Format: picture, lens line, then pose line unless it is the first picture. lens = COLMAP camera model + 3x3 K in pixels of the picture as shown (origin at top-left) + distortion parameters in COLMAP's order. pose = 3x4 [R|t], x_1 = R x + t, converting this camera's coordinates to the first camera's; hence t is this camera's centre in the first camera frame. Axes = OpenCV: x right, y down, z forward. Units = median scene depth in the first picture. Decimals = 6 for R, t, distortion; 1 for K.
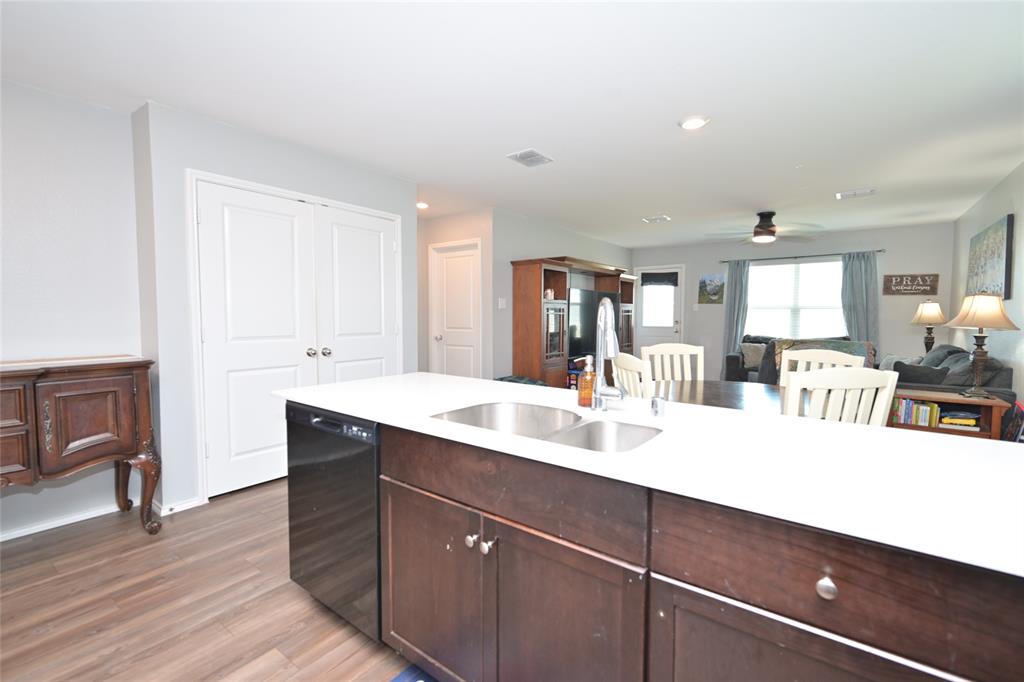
lens RADIAL K [[452.0, 0, 512.0], [0, 452.0, 341.0], [0, 0, 1]] dist [-0.000577, 0.000572]
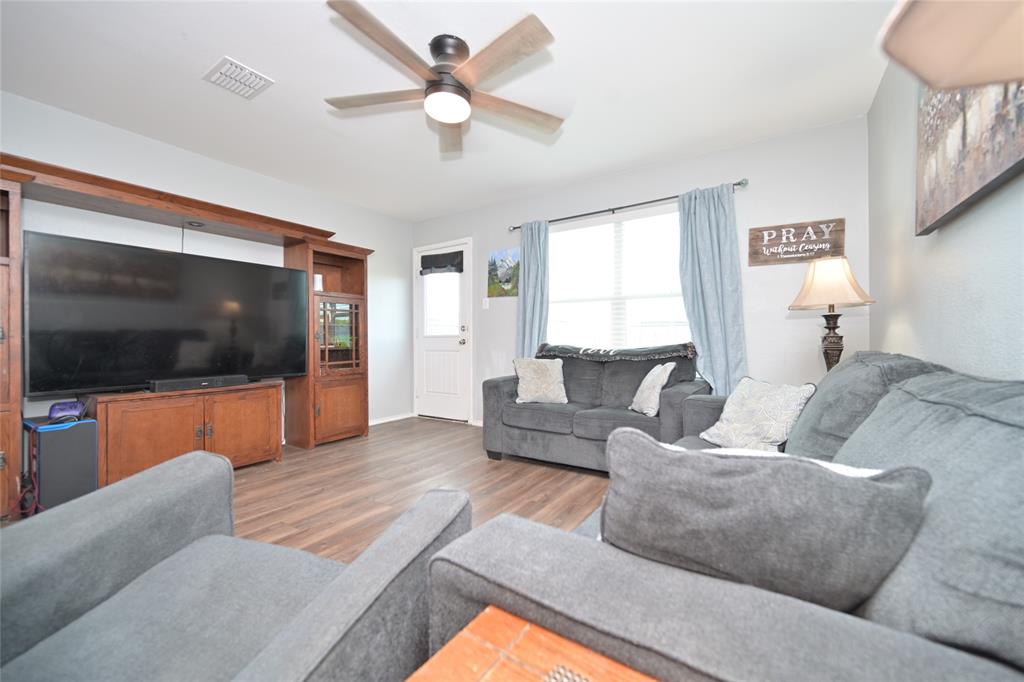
lens RADIAL K [[402.0, 0, 512.0], [0, 402.0, 341.0], [0, 0, 1]] dist [-0.000179, 0.000581]
pose [[0.998371, -0.008203, 0.056470, 0.566250], [0.011232, 0.998503, -0.053530, 0.011994], [-0.055946, 0.054077, 0.996968, 0.601583]]
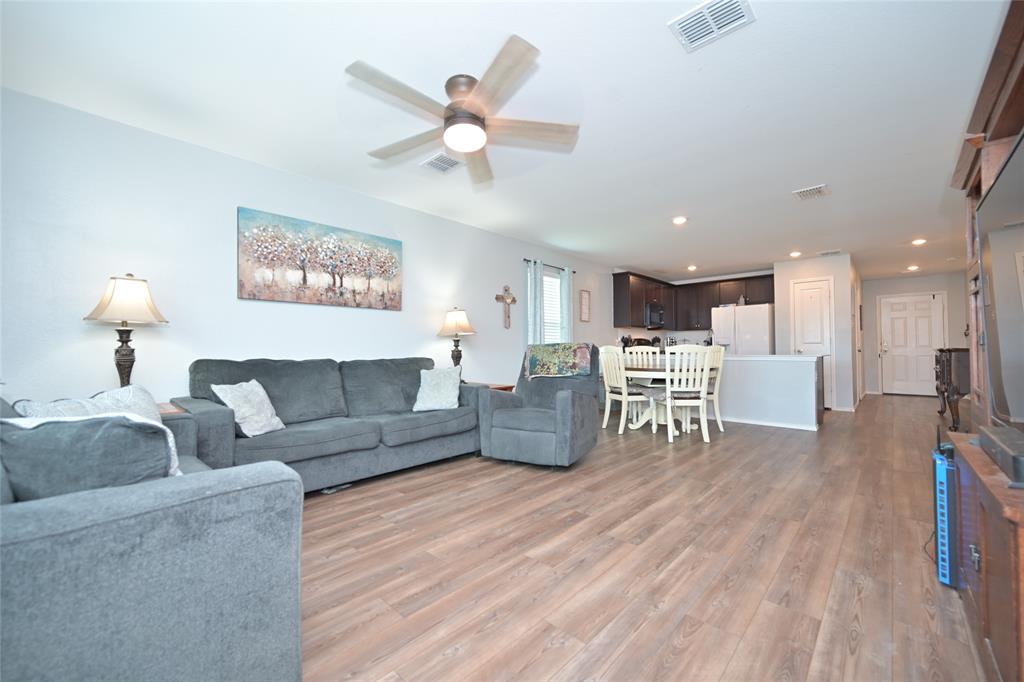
lens RADIAL K [[402.0, 0, 512.0], [0, 402.0, 341.0], [0, 0, 1]] dist [-0.000179, 0.000581]
pose [[-0.992671, 0.000545, 0.120849, 0.437701], [0.004136, 0.999557, 0.029468, -0.029097], [-0.120780, 0.029752, -0.992233, 1.344357]]
